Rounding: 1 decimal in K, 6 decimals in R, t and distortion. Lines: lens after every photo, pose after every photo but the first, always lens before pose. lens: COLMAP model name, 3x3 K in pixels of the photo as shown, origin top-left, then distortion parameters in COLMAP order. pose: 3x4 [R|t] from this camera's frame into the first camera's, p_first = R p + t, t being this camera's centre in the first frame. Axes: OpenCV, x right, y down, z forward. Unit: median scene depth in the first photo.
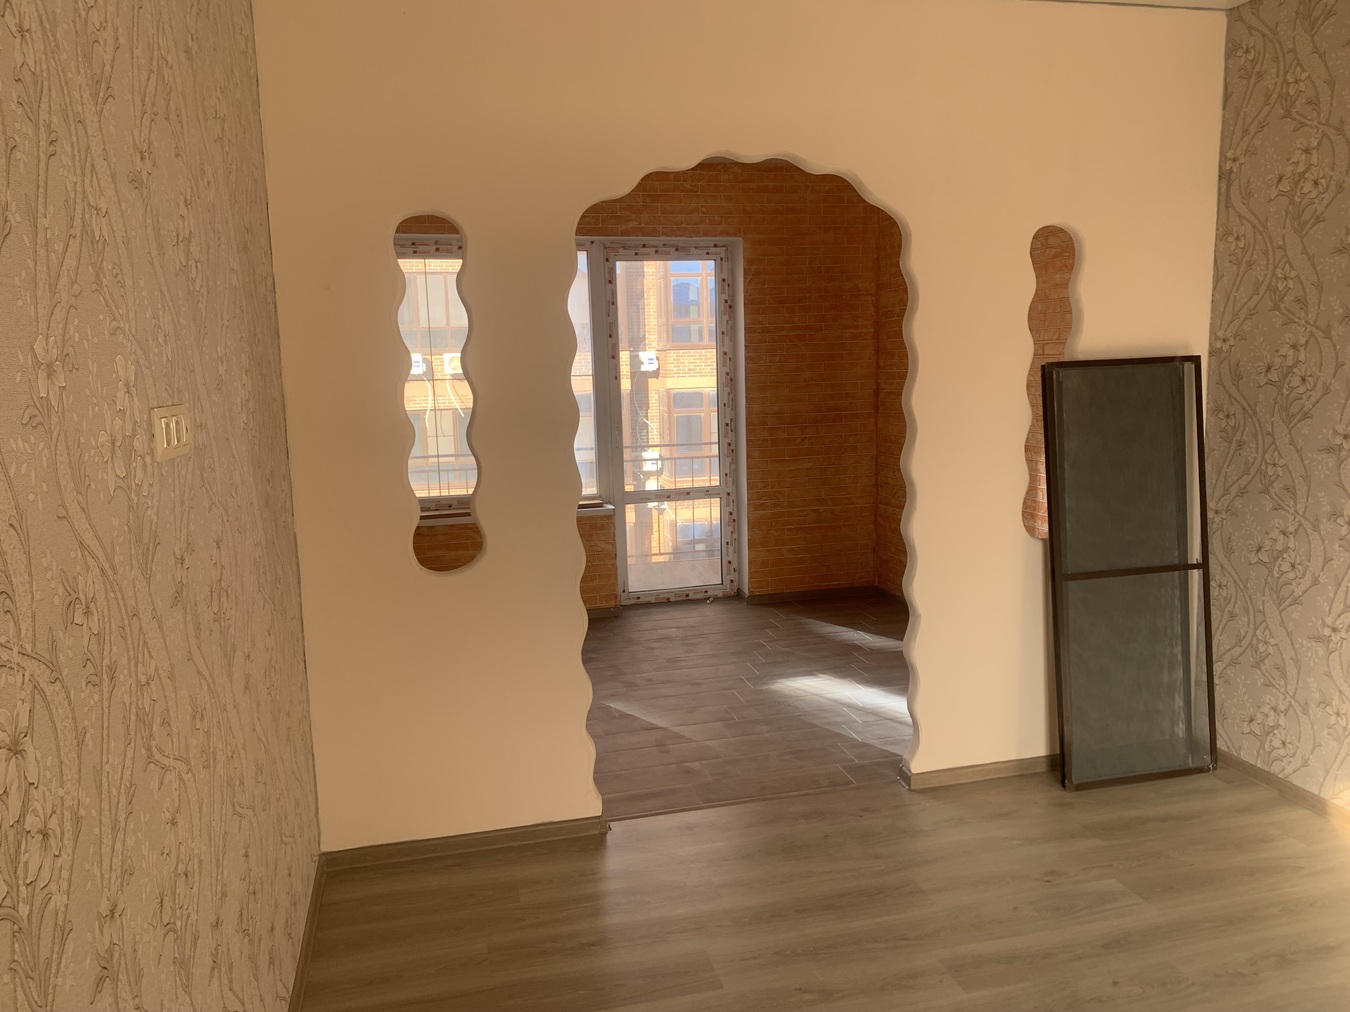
lens RADIAL K [[1060.6, 0, 667.7], [0, 1060.6, 507.3], [0, 0, 1]] dist [0.120760, -0.199011]
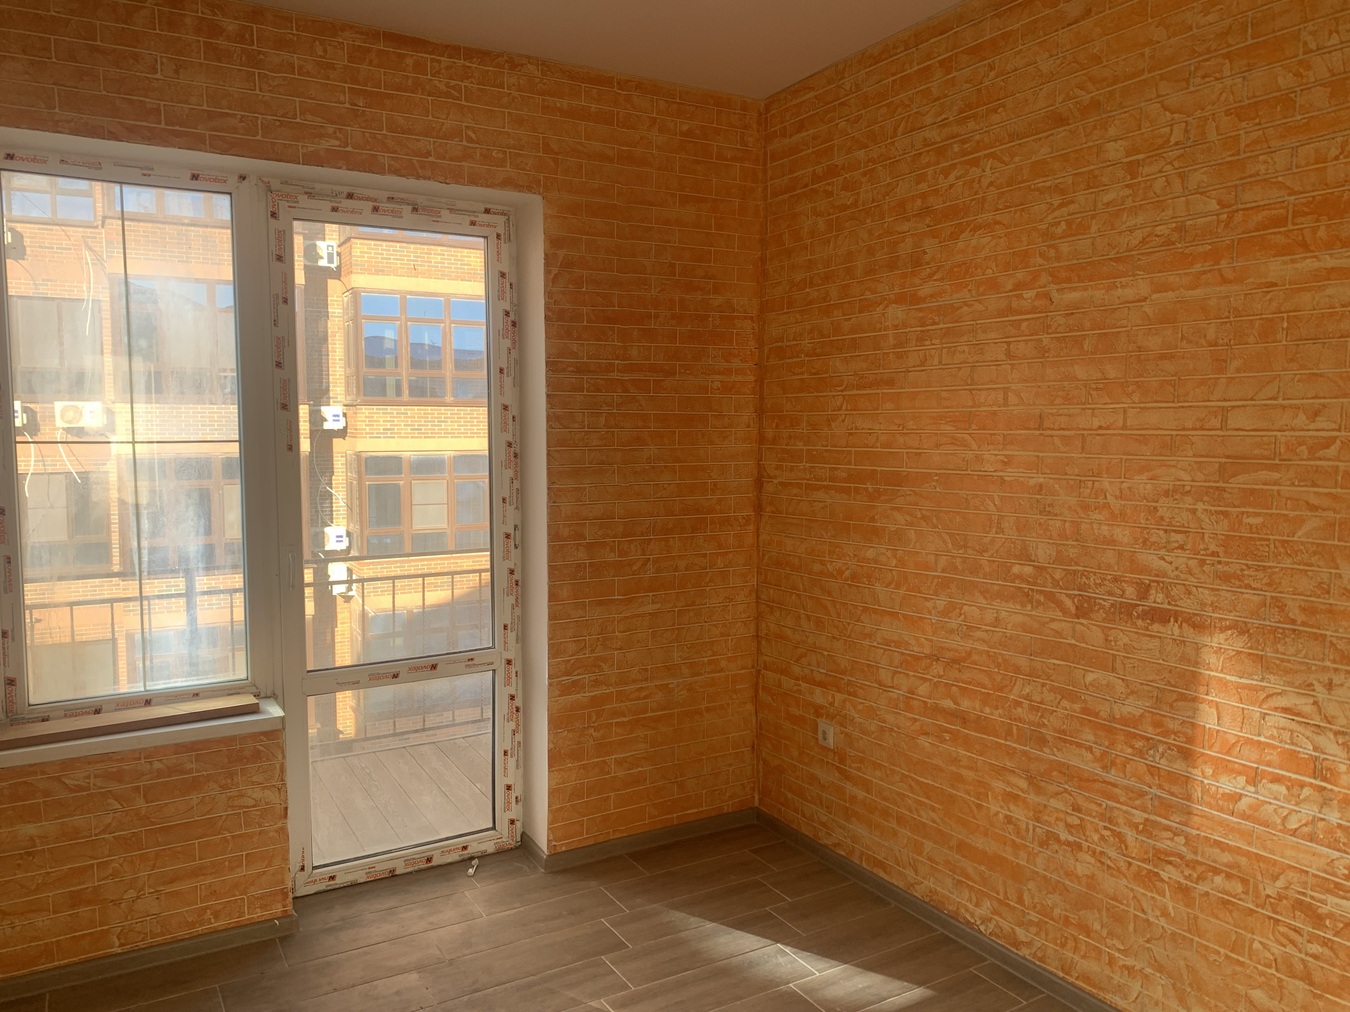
lens RADIAL K [[1060.6, 0, 667.7], [0, 1060.6, 507.3], [0, 0, 1]] dist [0.120760, -0.199011]
pose [[0.958337, 0.006226, 0.285571, -0.022276], [0.010456, 0.998328, -0.056854, -0.061371], [-0.285447, 0.057471, 0.956670, 0.454750]]
